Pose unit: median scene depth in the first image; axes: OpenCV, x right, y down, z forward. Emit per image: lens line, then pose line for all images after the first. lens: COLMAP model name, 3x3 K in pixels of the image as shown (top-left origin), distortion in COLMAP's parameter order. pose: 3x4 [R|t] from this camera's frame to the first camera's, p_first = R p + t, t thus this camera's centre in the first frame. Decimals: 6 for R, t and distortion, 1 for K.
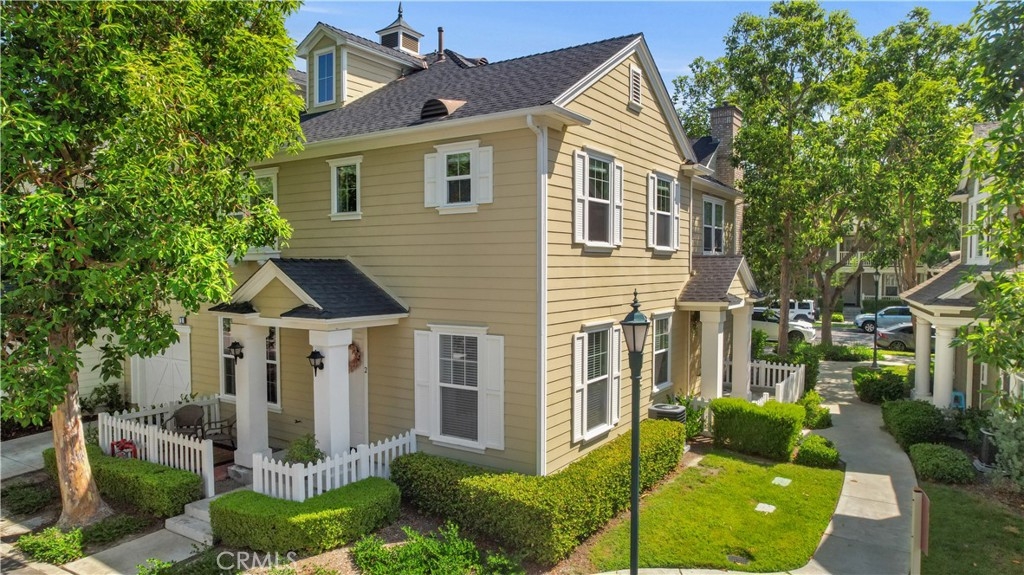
lens RADIAL K [[664.7, 0, 512.0], [0, 664.7, 287.5], [0, 0, 1]] dist [-0.076752, 0.071973]
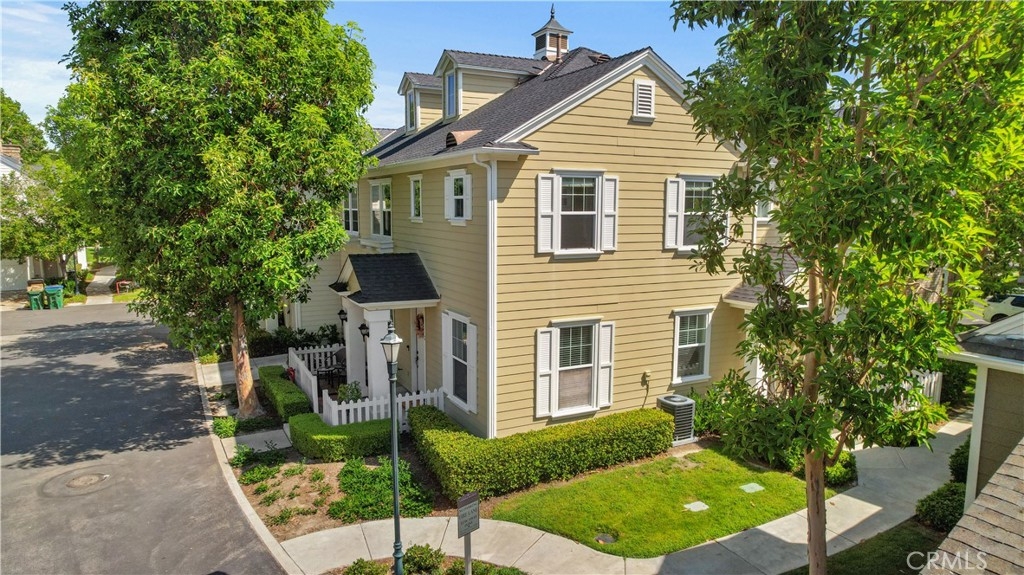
lens RADIAL K [[664.7, 0, 512.0], [0, 664.7, 287.5], [0, 0, 1]] dist [-0.076752, 0.071973]
pose [[0.867014, 0.065983, -0.493896, 0.625316], [-0.020000, 0.995003, 0.097819, -0.117272], [0.497883, -0.074933, 0.864001, -0.050876]]
